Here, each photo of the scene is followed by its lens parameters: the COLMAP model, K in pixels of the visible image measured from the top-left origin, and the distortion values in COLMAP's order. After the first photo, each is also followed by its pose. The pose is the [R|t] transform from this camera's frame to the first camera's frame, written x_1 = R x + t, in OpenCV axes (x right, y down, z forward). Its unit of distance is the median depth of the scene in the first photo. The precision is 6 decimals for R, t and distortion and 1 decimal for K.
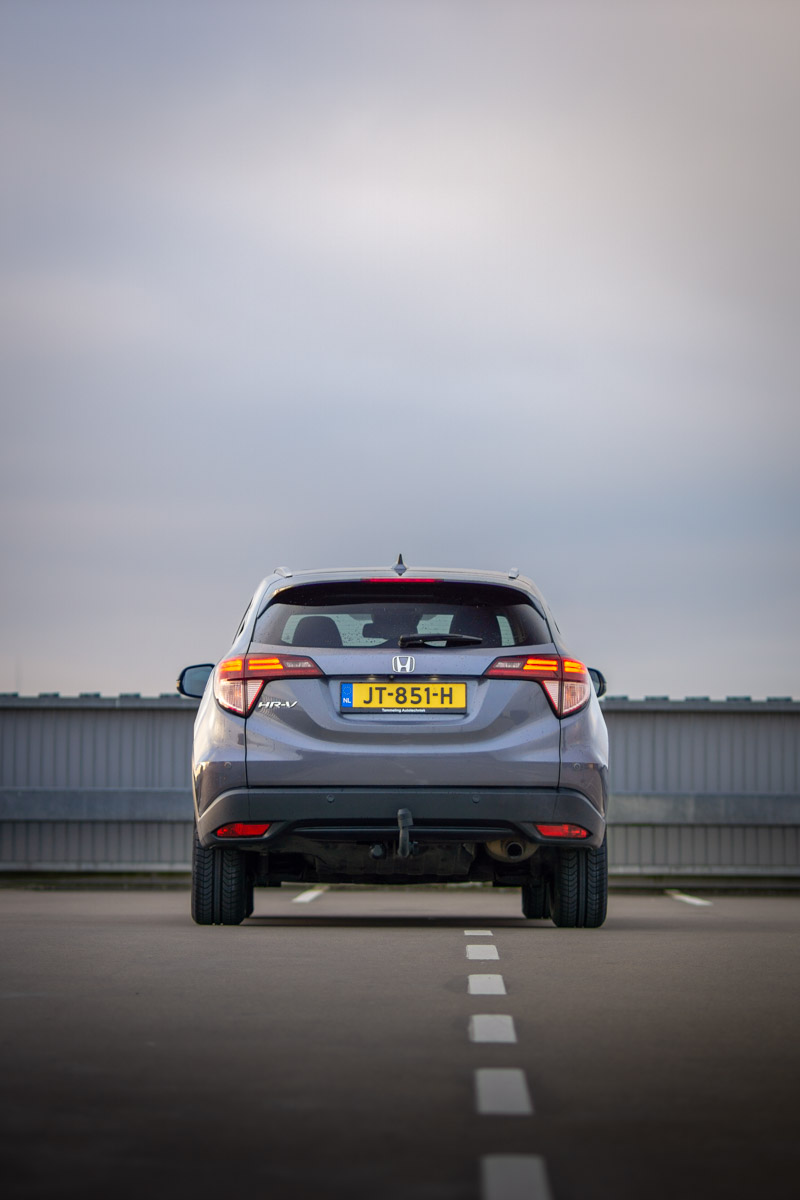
lens RADIAL K [[4525.7, 0, 400.0], [0, 4525.7, 600.0], [0, 0, 1]] dist [0.080575, -0.447829]
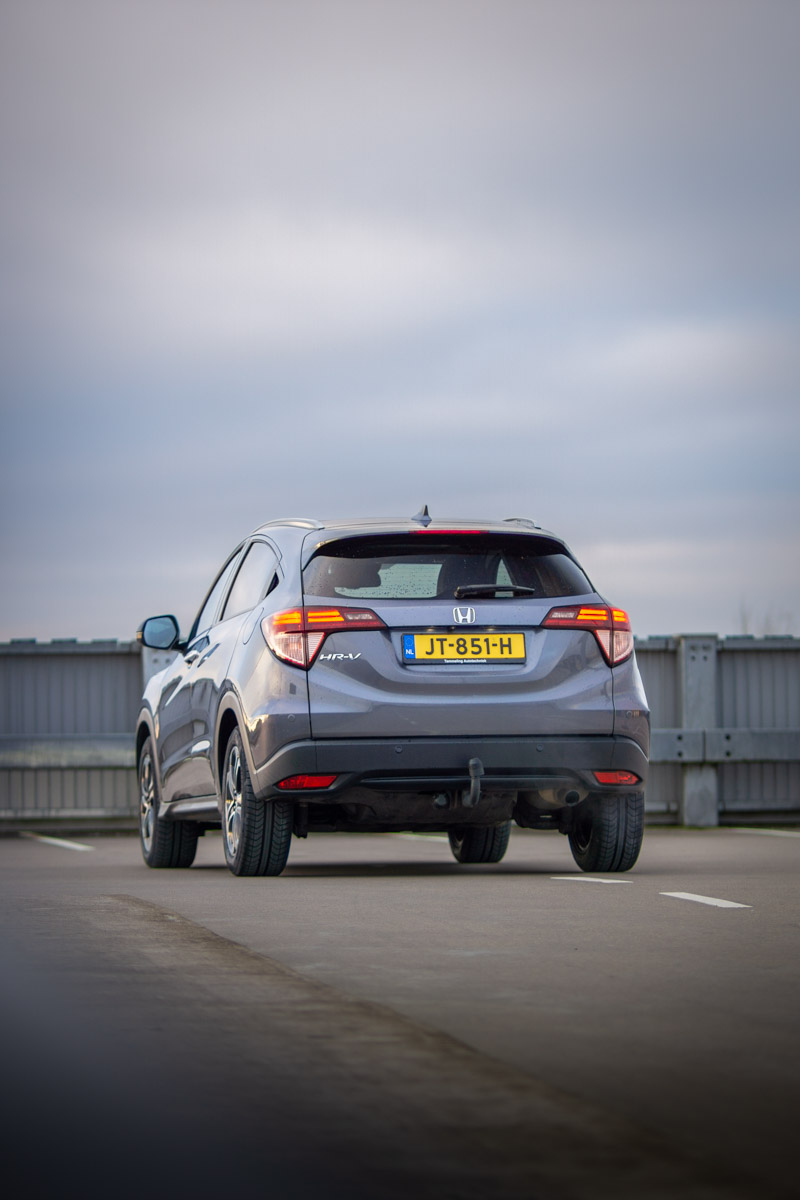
lens RADIAL K [[4525.7, 0, 400.0], [0, 4525.7, 600.0], [0, 0, 1]] dist [0.080575, -0.447829]
pose [[0.984804, -0.009898, 0.173388, -0.188187], [0.007270, 0.999849, 0.015787, -0.005276], [-0.173518, -0.014287, 0.984727, 0.007911]]
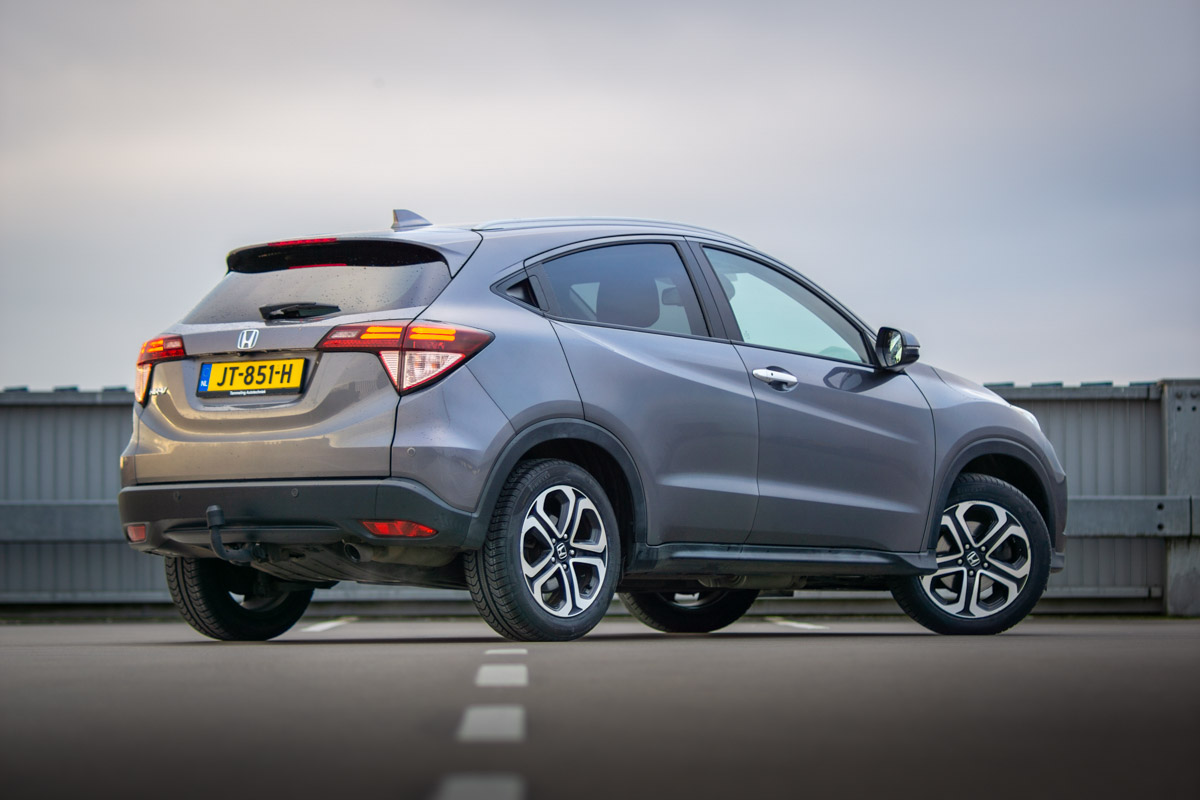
lens RADIAL K [[4624.1, 0, 600.0], [0, 4624.1, 400.0], [0, 0, 1]] dist [0.139954, -2.129664]
pose [[0.742552, -0.034534, -0.668898, 0.642246], [0.047008, 0.998894, 0.000614, 0.028413], [0.668137, -0.031899, 0.743354, 0.385586]]
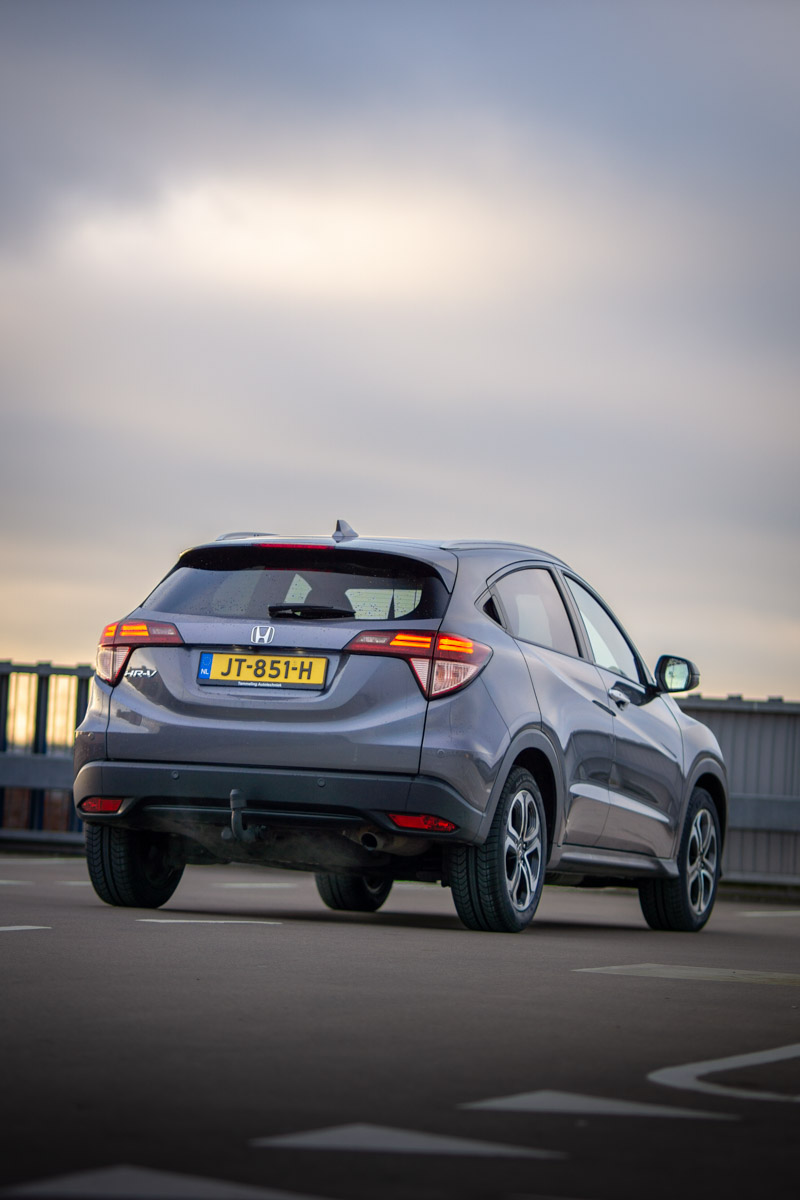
lens RADIAL K [[4525.7, 0, 400.0], [0, 4525.7, 600.0], [0, 0, 1]] dist [0.080575, -0.447829]
pose [[0.936345, 0.030647, -0.349741, 0.351942], [-0.033271, 0.999445, -0.001495, 0.007471], [0.349501, 0.013037, 0.936845, 0.137948]]
